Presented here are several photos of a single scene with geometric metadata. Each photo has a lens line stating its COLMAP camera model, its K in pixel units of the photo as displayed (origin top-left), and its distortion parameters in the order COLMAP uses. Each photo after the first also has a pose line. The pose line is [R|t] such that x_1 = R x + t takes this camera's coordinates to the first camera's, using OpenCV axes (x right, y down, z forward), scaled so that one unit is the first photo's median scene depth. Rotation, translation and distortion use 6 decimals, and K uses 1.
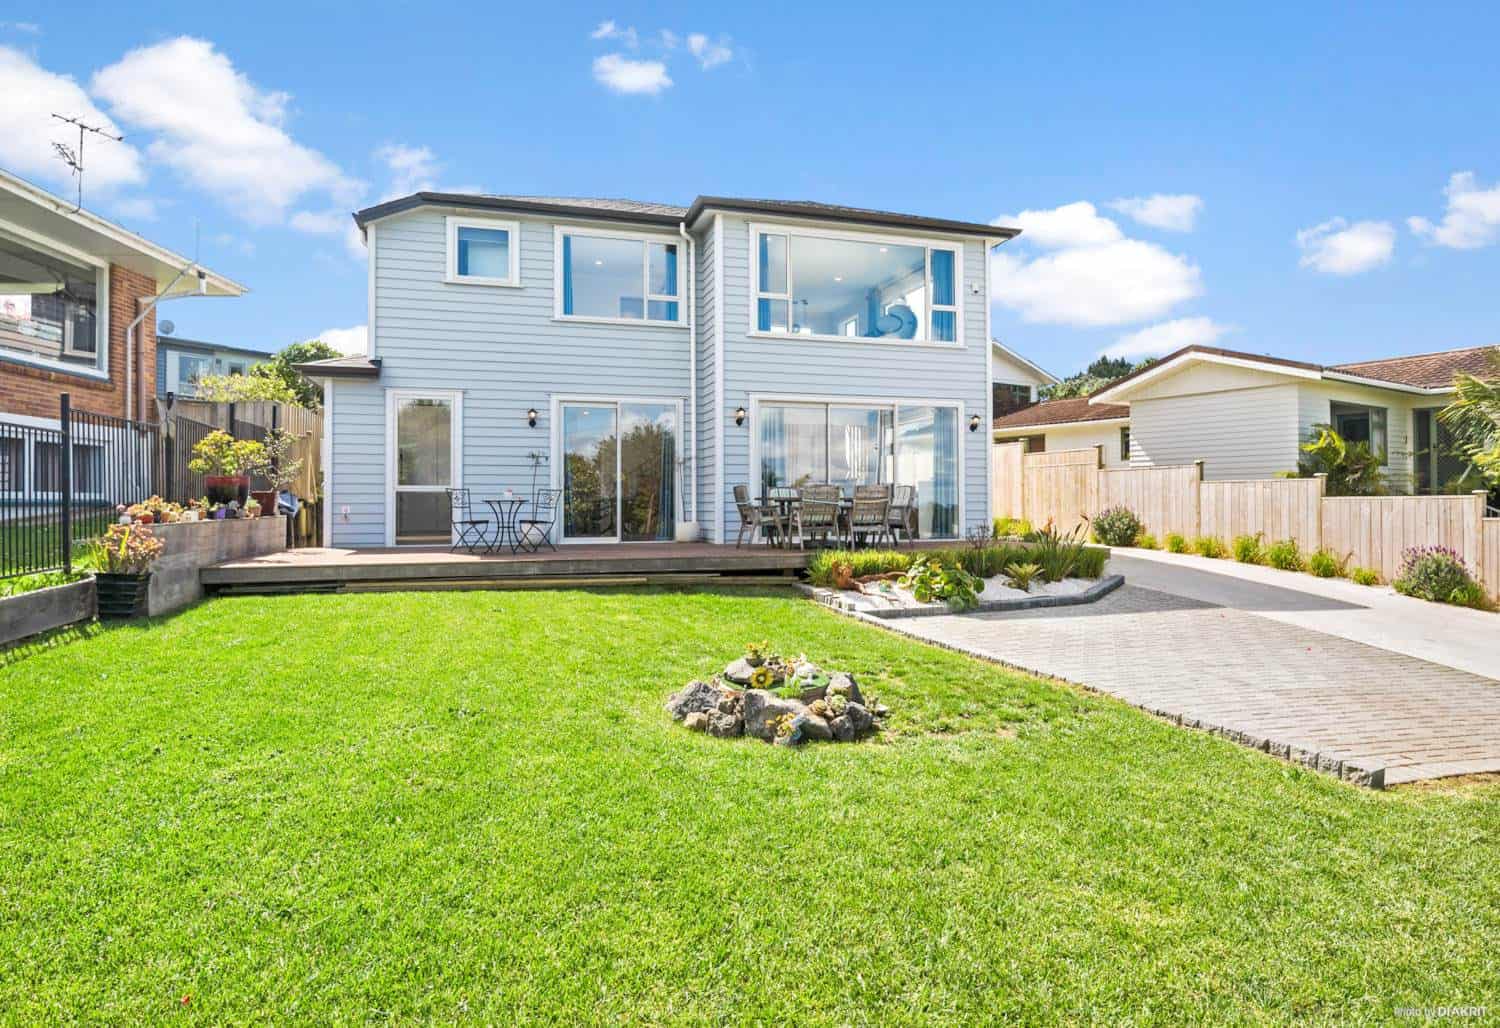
lens RADIAL K [[802.7, 0, 751.5], [0, 802.7, 471.8], [0, 0, 1]] dist [0.003267, -0.001184]
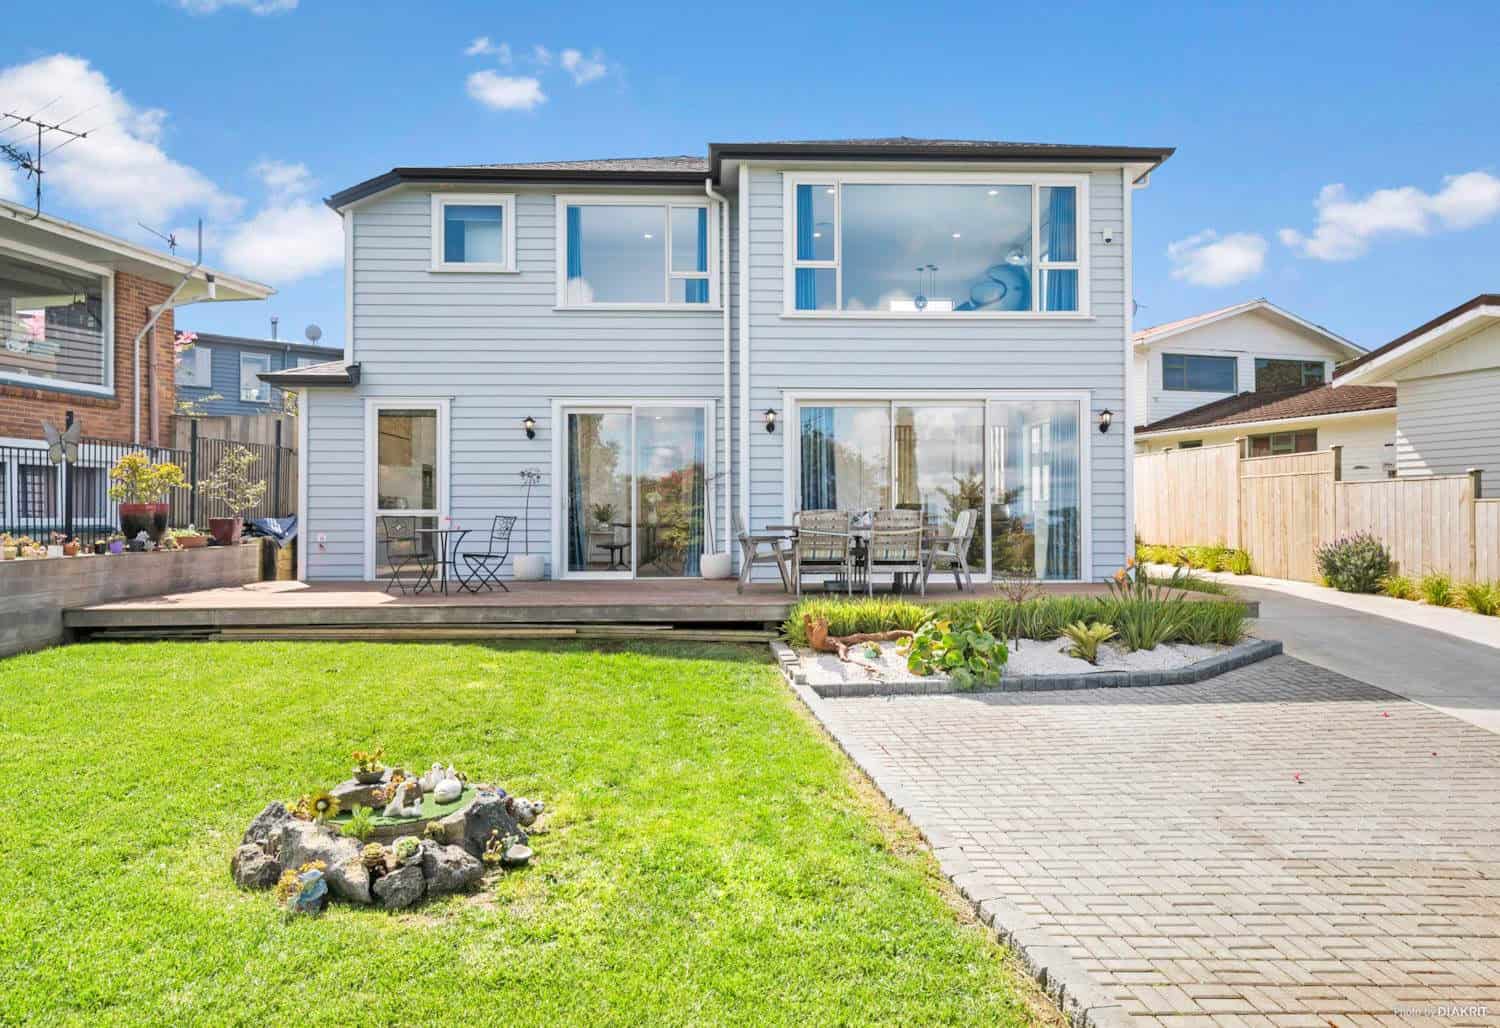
lens RADIAL K [[962.3, 0, 779.7], [0, 962.3, 475.4], [0, 0, 1]] dist [0.018713, 0.005819]
pose [[0.972155, -0.009731, -0.234136, 0.213257], [0.008781, 0.999948, -0.005101, -0.010293], [0.234173, 0.002904, 0.972191, 0.087259]]
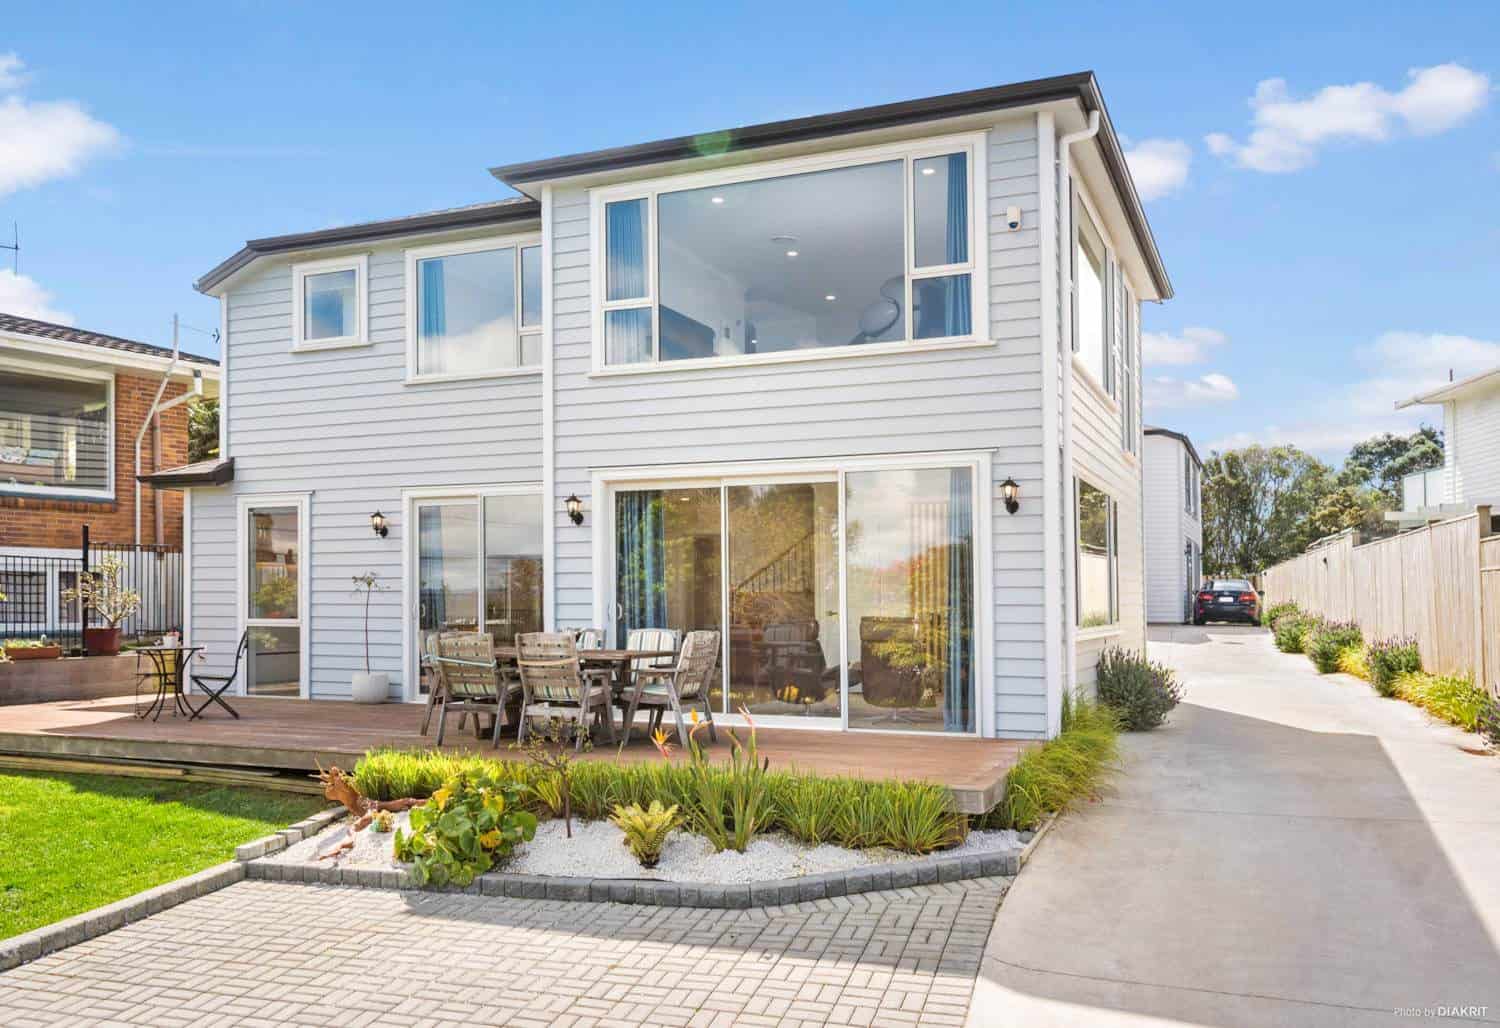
lens RADIAL K [[1203.0, 0, 789.2], [0, 1203.0, 550.8], [0, 0, 1]] dist [0.029789, -0.011933]
pose [[0.790995, -0.023260, -0.611380, 0.673882], [0.021320, 0.999718, -0.010451, -0.024616], [0.611451, -0.004768, 0.791268, 0.370389]]
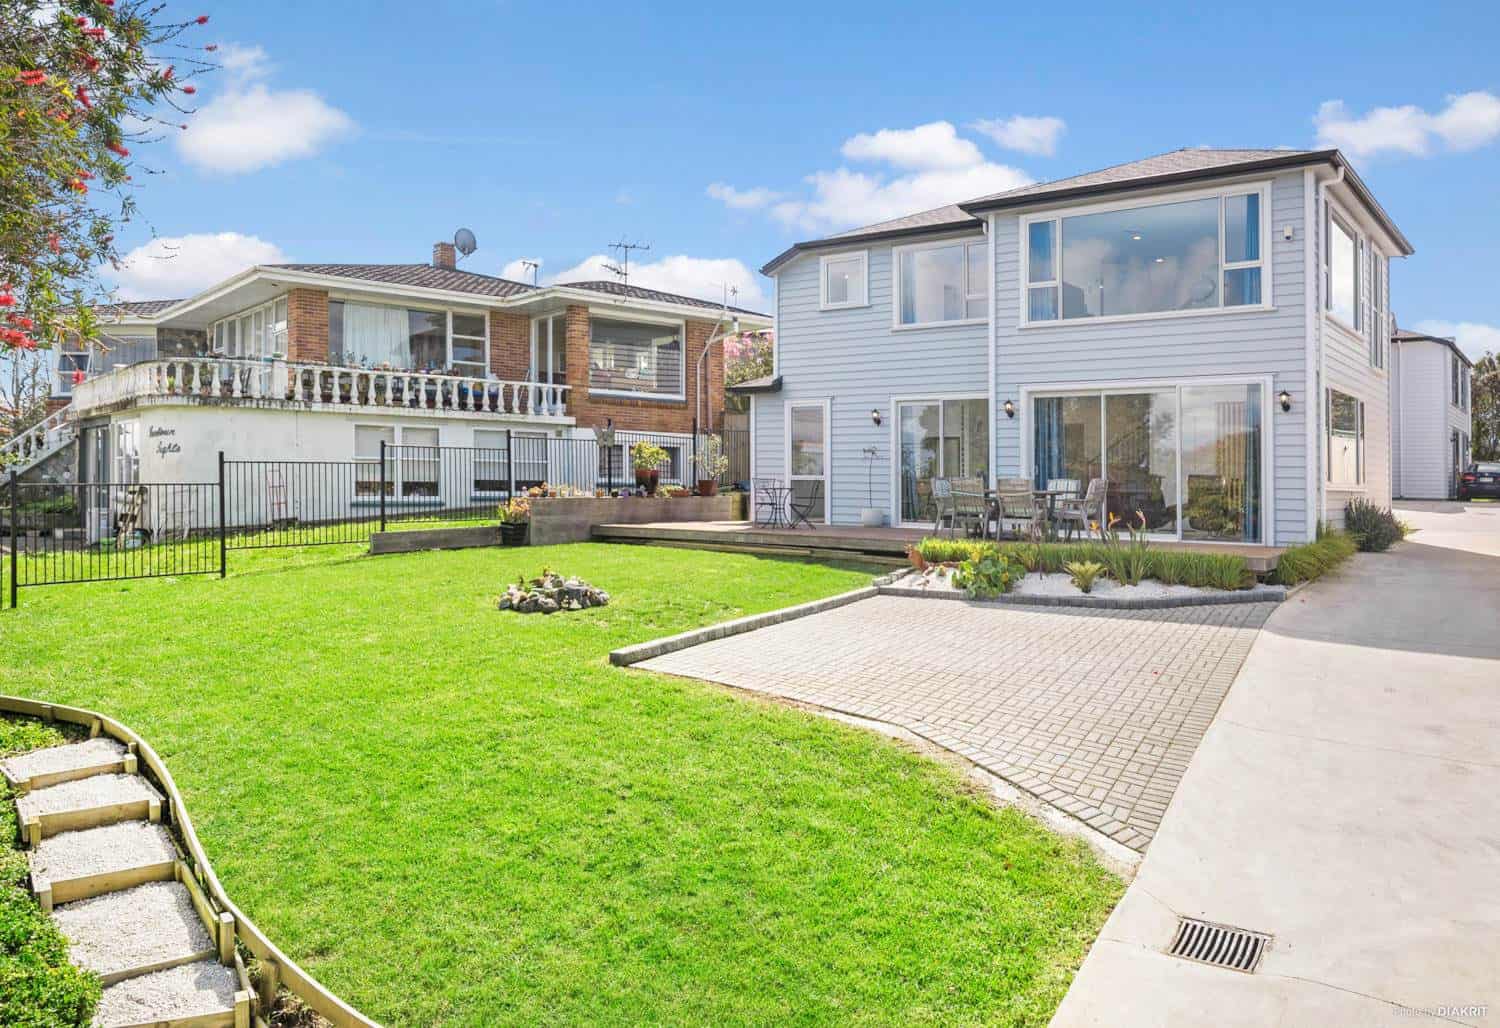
lens RADIAL K [[1085.2, 0, 870.6], [0, 1085.2, 447.5], [0, 0, 1]] dist [0.004828, -0.003810]
pose [[0.656957, -0.013506, -0.753807, 0.902900], [0.014074, 0.999885, -0.005649, -0.014833], [0.753796, -0.006898, 0.657072, -0.037209]]
